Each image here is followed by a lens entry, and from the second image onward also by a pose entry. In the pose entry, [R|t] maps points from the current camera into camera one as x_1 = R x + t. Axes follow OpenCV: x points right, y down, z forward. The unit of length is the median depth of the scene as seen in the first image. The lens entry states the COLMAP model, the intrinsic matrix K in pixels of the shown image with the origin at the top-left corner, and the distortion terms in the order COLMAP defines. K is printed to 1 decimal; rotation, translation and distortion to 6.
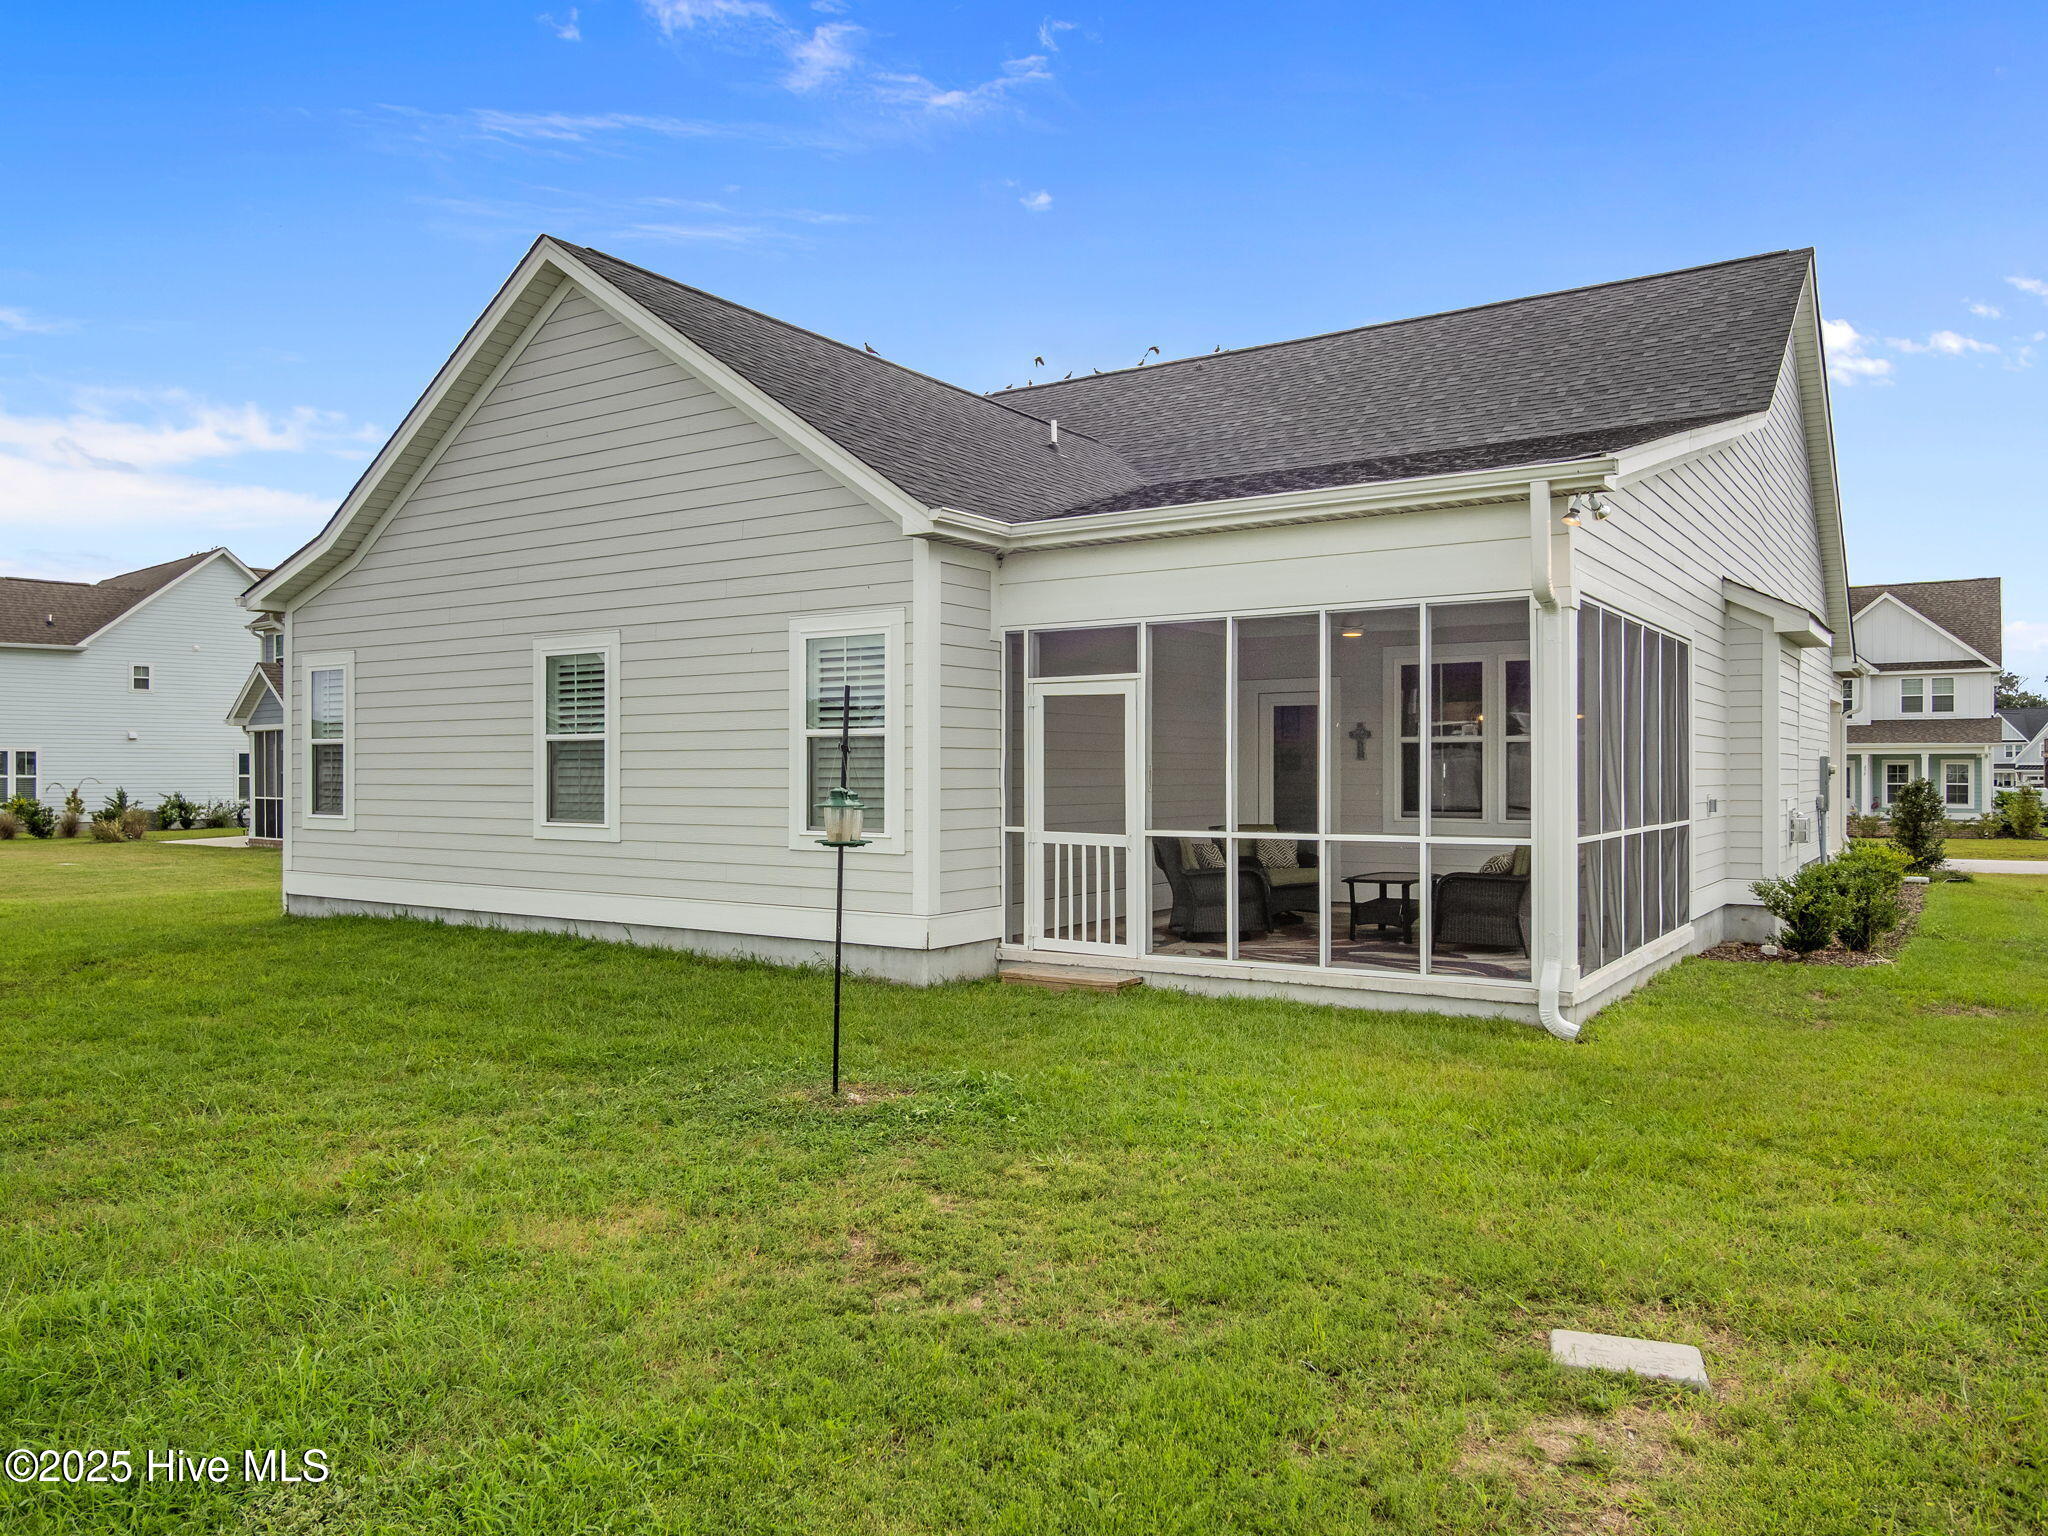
lens RADIAL K [[1437.4, 0, 1020.2], [0, 1437.4, 771.1], [0, 0, 1]] dist [0.000970, 0.001902]
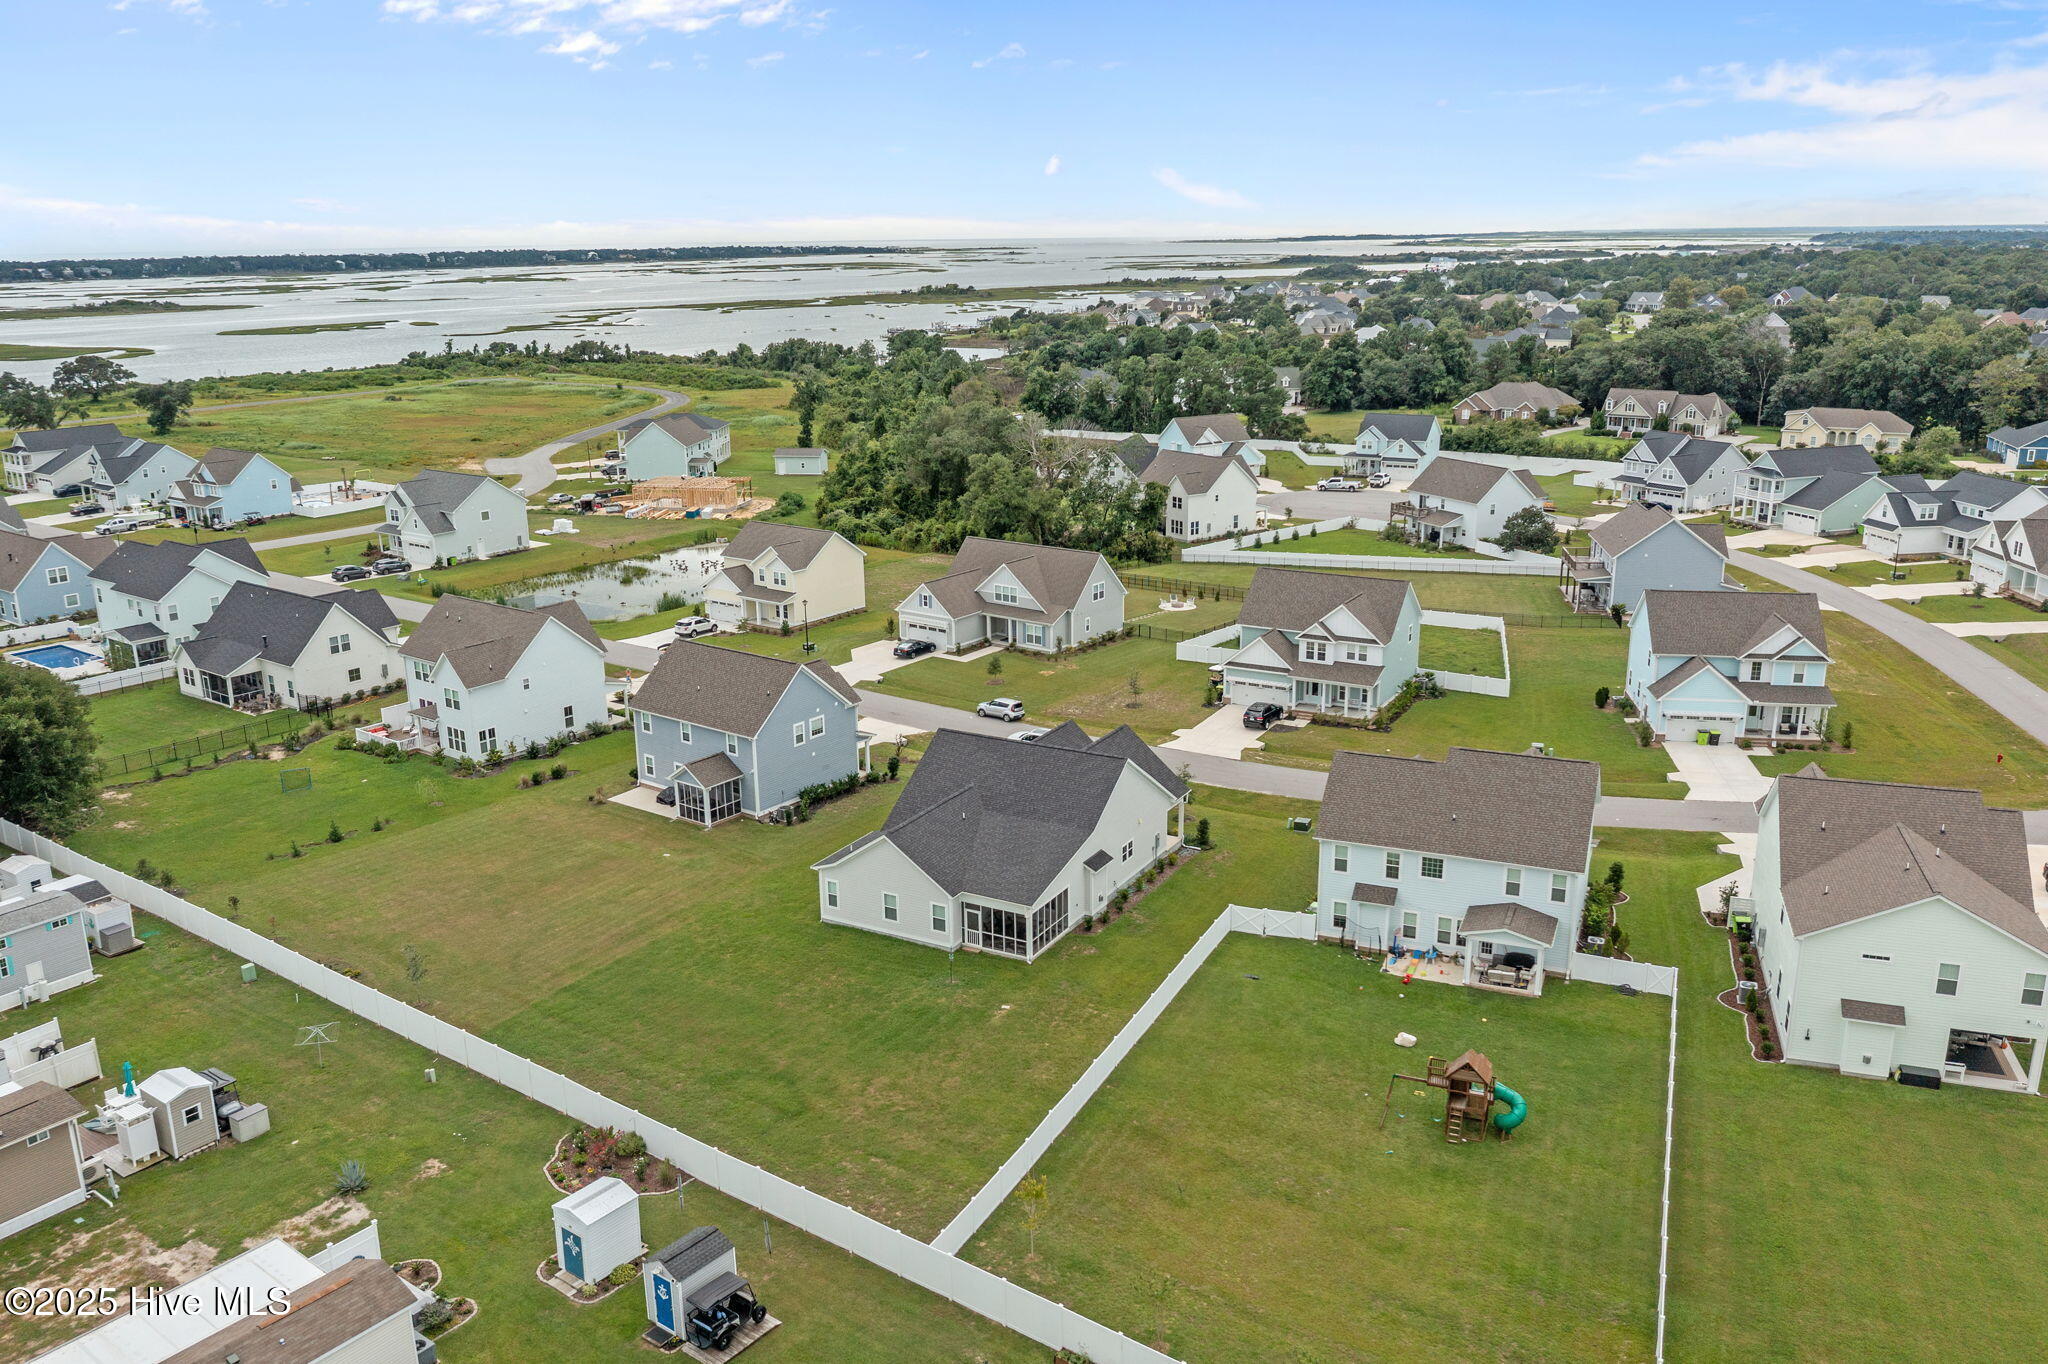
lens RADIAL K [[1616.1, 0, 1028.6], [0, 1616.1, 685.5], [0, 0, 1]] dist [-0.013997, 0.002922]
pose [[0.996107, -0.034720, 0.081025, -0.286587], [0.011568, 0.962705, 0.270306, -3.266528], [-0.087388, -0.268316, 0.959359, -6.353344]]
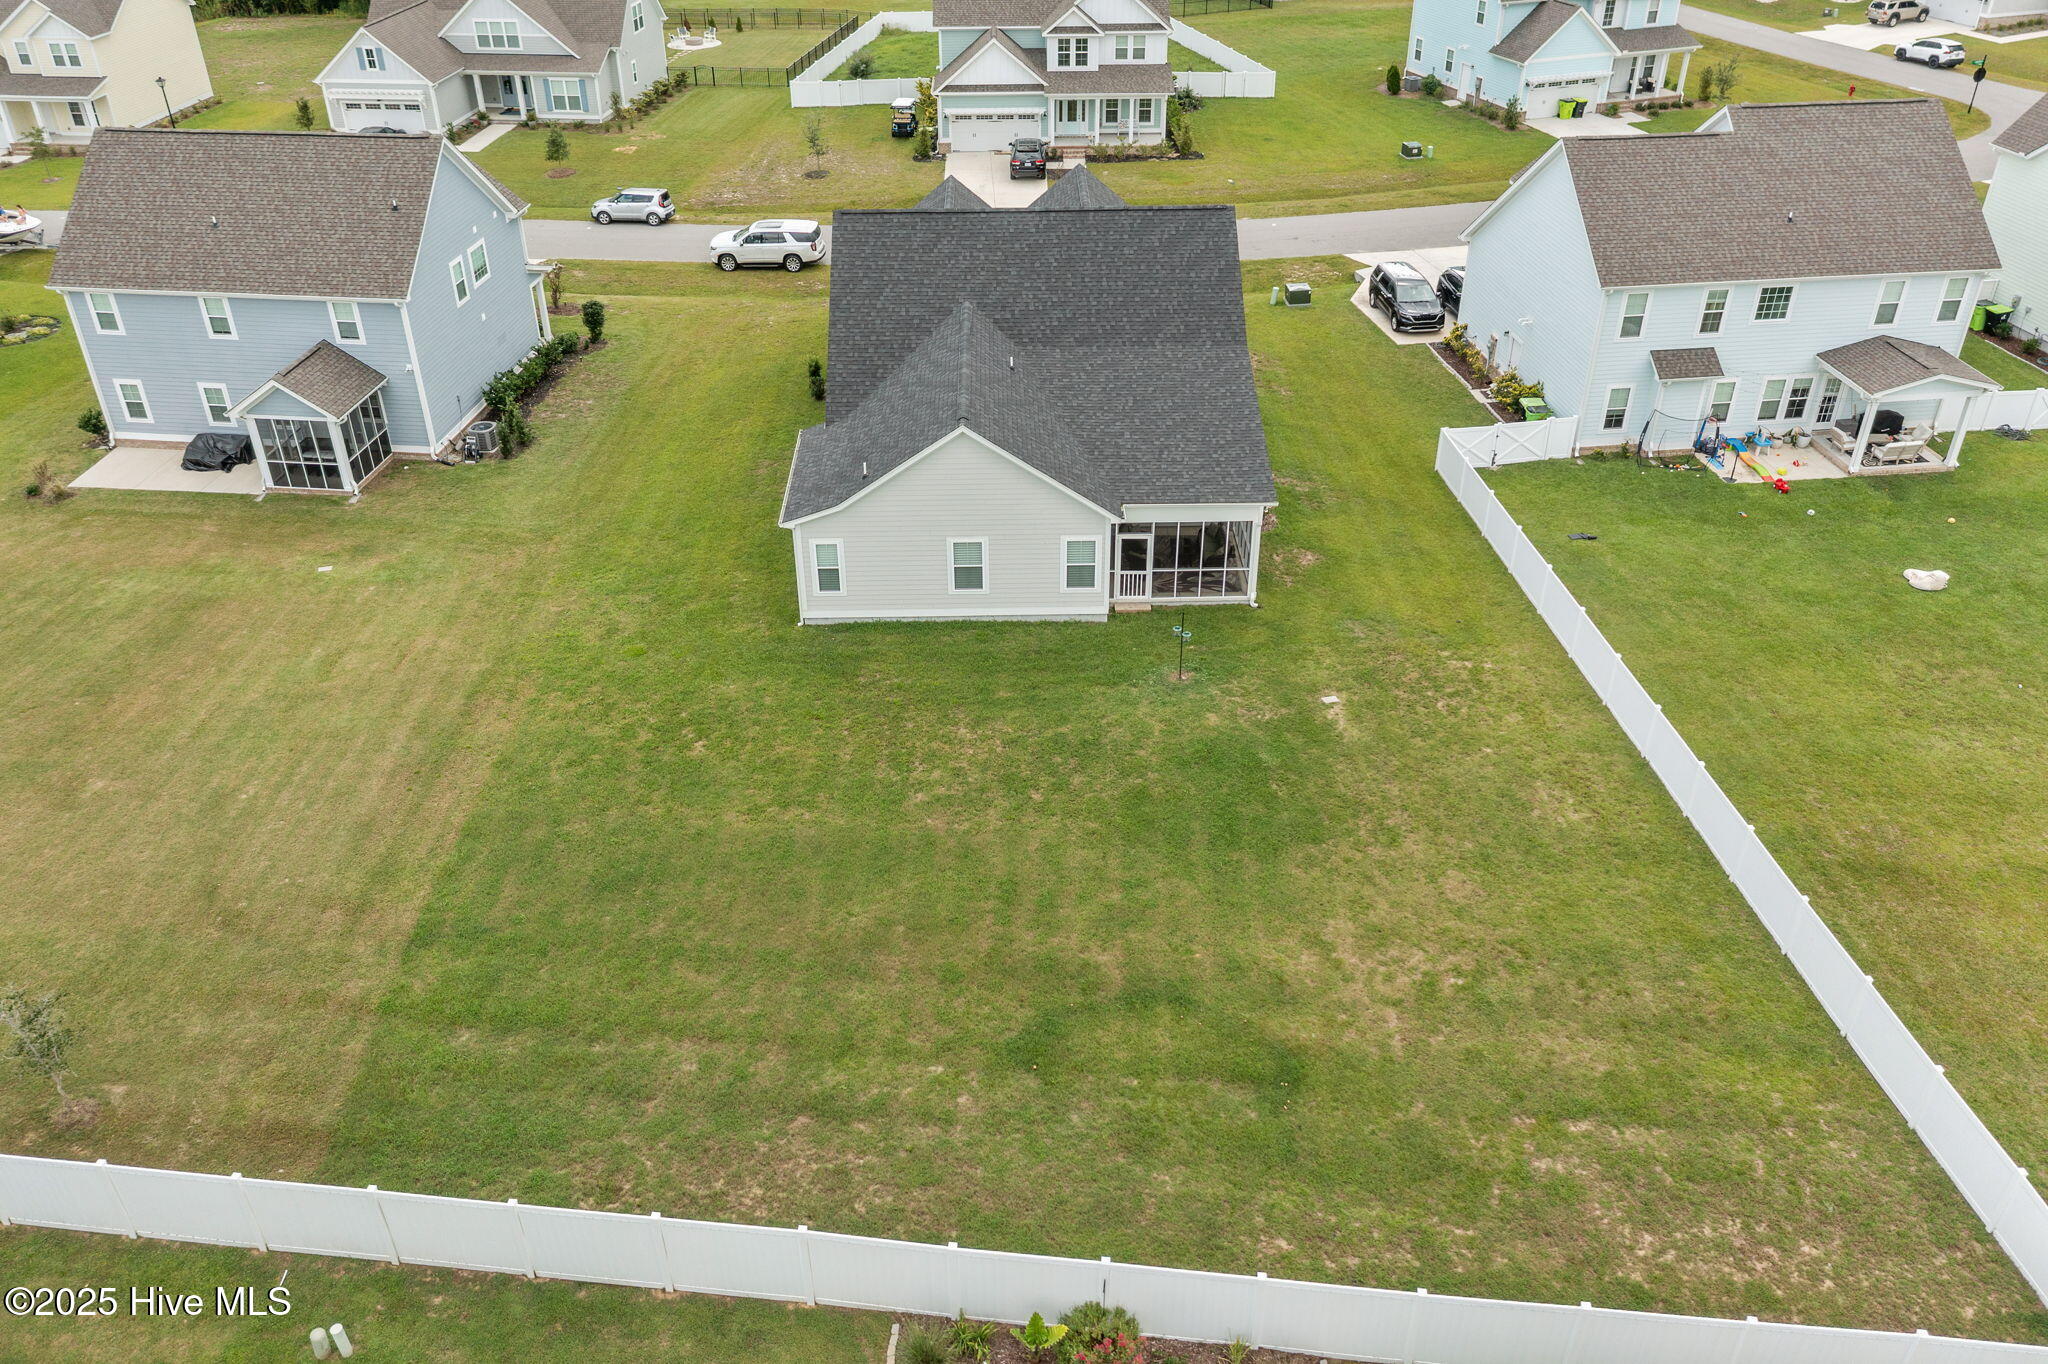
lens RADIAL K [[1616.1, 0, 1023.6], [0, 1616.1, 687.8], [0, 0, 1]] dist [-0.013997, 0.002922]
pose [[0.820320, -0.316607, 0.476272, -2.283157], [0.008311, 0.839294, 0.543614, -1.985977], [-0.571844, -0.441979, 0.691121, -1.885317]]
